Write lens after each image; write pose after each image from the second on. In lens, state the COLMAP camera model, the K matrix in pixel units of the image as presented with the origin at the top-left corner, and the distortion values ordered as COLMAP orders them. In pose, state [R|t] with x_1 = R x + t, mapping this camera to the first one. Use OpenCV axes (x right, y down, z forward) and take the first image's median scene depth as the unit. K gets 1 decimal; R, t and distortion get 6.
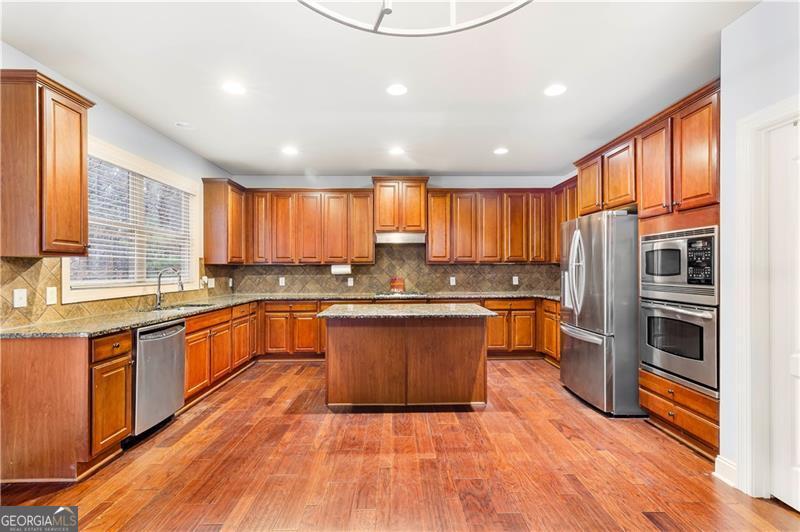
lens RADIAL K [[374.4, 0, 399.3], [0, 374.4, 265.9], [0, 0, 1]] dist [0.016133, -0.002347]
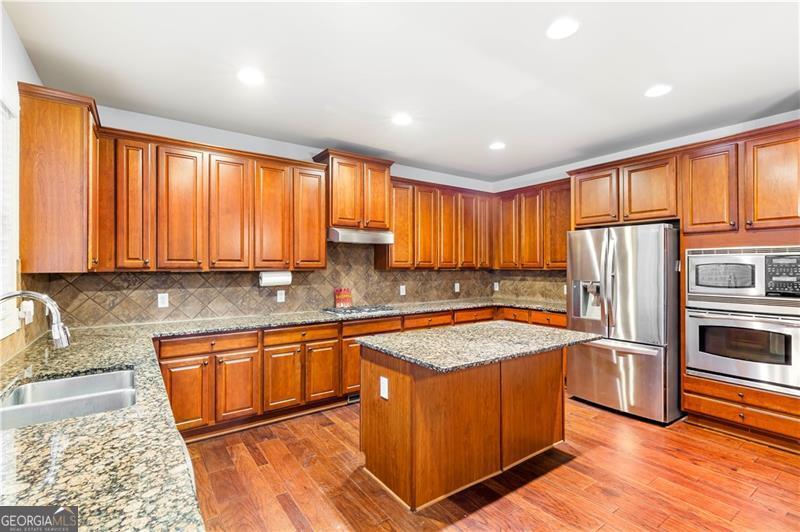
lens RADIAL K [[374.4, 0, 404.3], [0, 374.4, 265.4], [0, 0, 1]] dist [0.016133, -0.002347]
pose [[0.825083, 0.007127, 0.564967, -0.374745], [-0.008002, 0.999968, -0.000928, -0.016924], [-0.564955, -0.003755, 0.825113, 0.346087]]
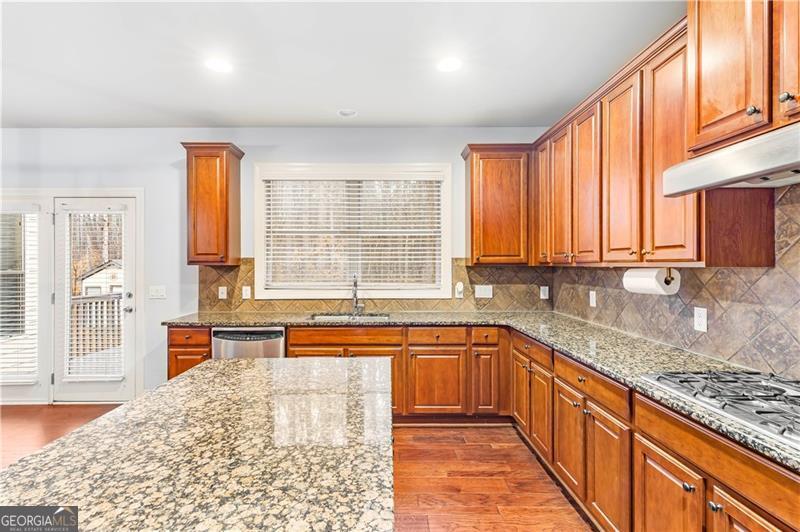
lens RADIAL K [[374.4, 0, 400.6], [0, 374.4, 263.1], [0, 0, 1]] dist [0.016133, -0.002347]
pose [[0.007246, 0.001757, -0.999972, 0.238885], [0.010212, 0.999946, 0.001831, -0.013468], [0.999922, -0.010225, 0.007228, 0.820257]]
